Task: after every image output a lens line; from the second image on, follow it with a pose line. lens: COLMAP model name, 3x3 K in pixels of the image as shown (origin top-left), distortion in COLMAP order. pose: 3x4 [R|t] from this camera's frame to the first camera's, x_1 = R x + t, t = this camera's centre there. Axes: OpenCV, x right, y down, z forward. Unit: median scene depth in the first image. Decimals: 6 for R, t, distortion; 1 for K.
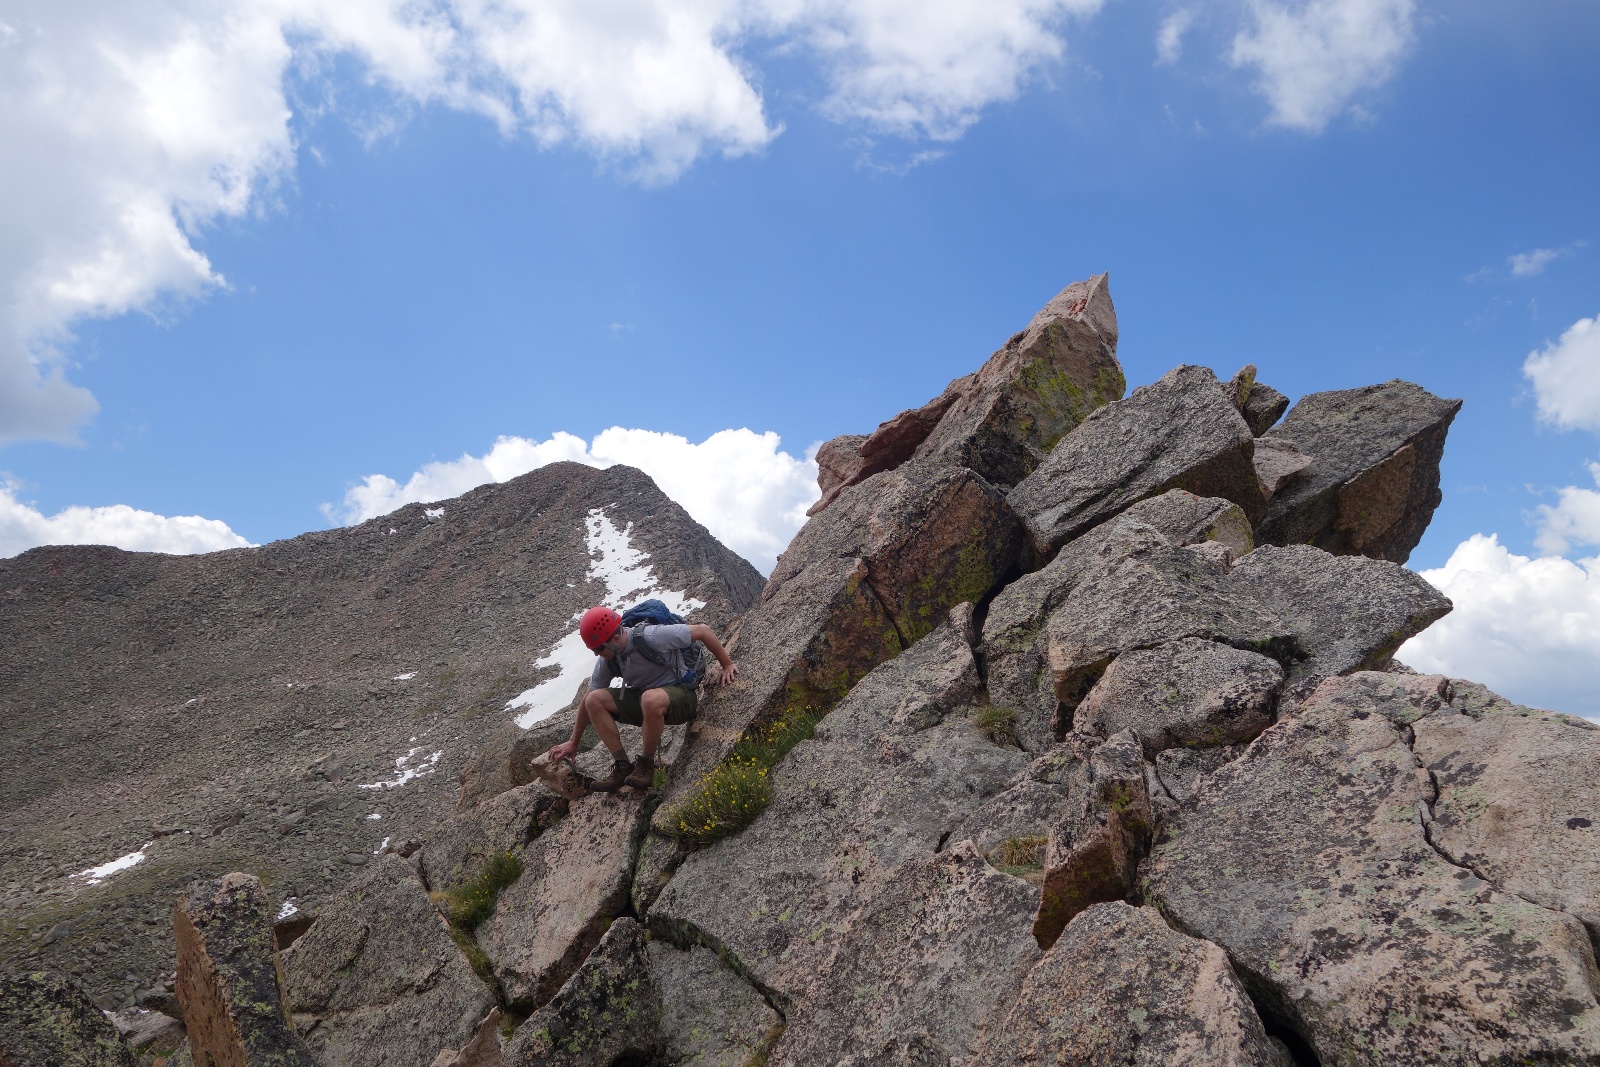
lens RADIAL K [[1266.4, 0, 802.9], [0, 1266.4, 528.5], [0, 0, 1]] dist [-0.010138, -0.001034]
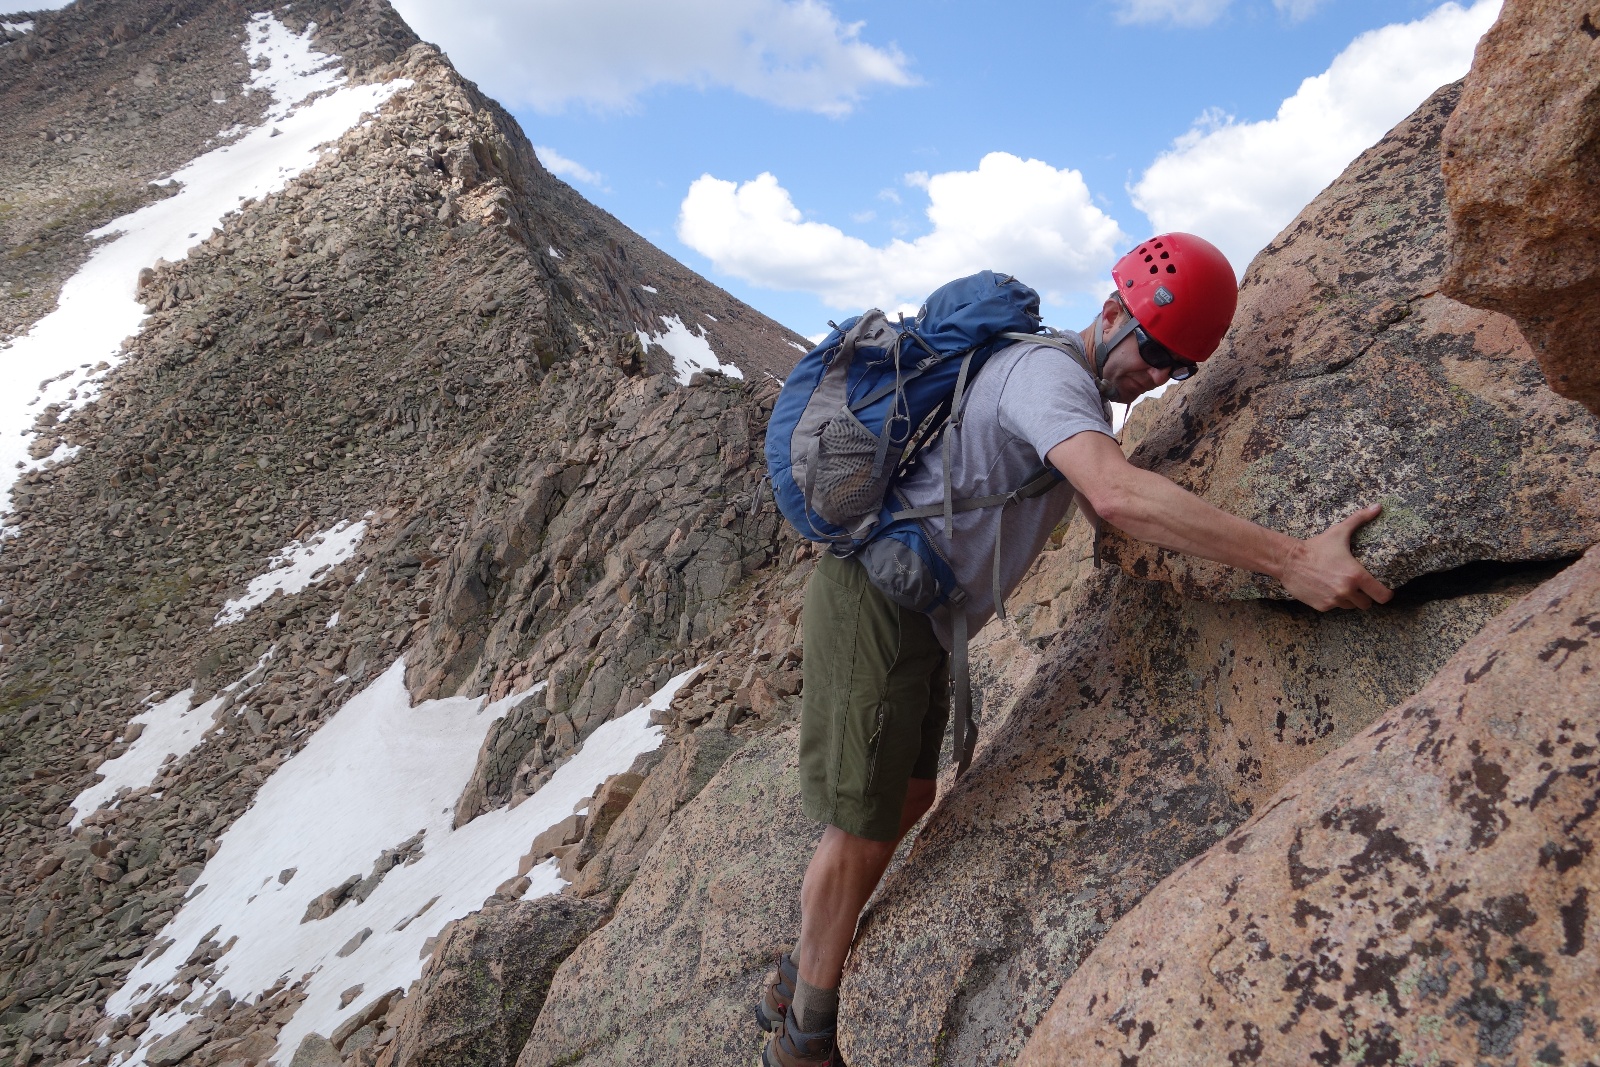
lens RADIAL K [[1266.4, 0, 805.4], [0, 1266.4, 545.5], [0, 0, 1]] dist [-0.010138, -0.001034]
pose [[0.985985, -0.053994, 0.157854, 0.002639], [0.012805, 0.967881, 0.251082, 0.107496], [-0.166341, -0.245542, 0.955008, 0.258875]]
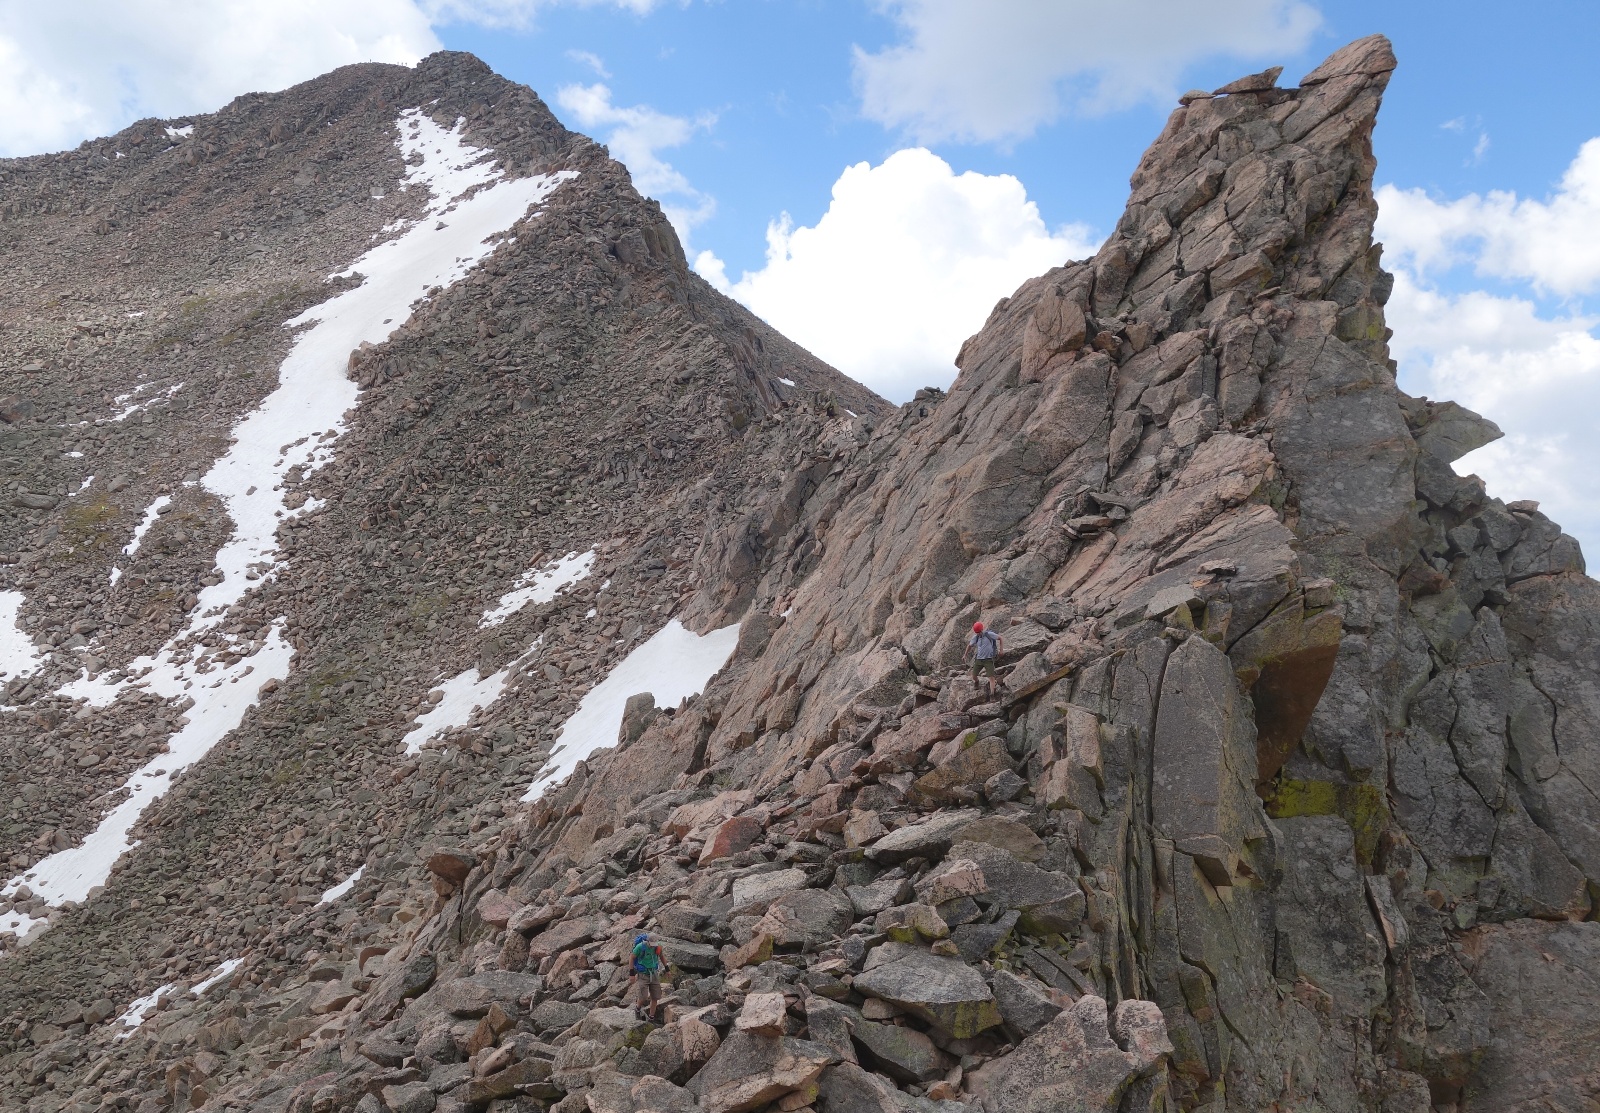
lens RADIAL K [[1518.4, 0, 644.5], [0, 1518.4, 617.0], [0, 0, 1]] dist [-0.002027, 0.000000]
pose [[0.999282, -0.024660, -0.028778, -0.023340], [0.029699, 0.981260, 0.190388, 0.113890], [0.023544, -0.191106, 0.981287, 0.165896]]
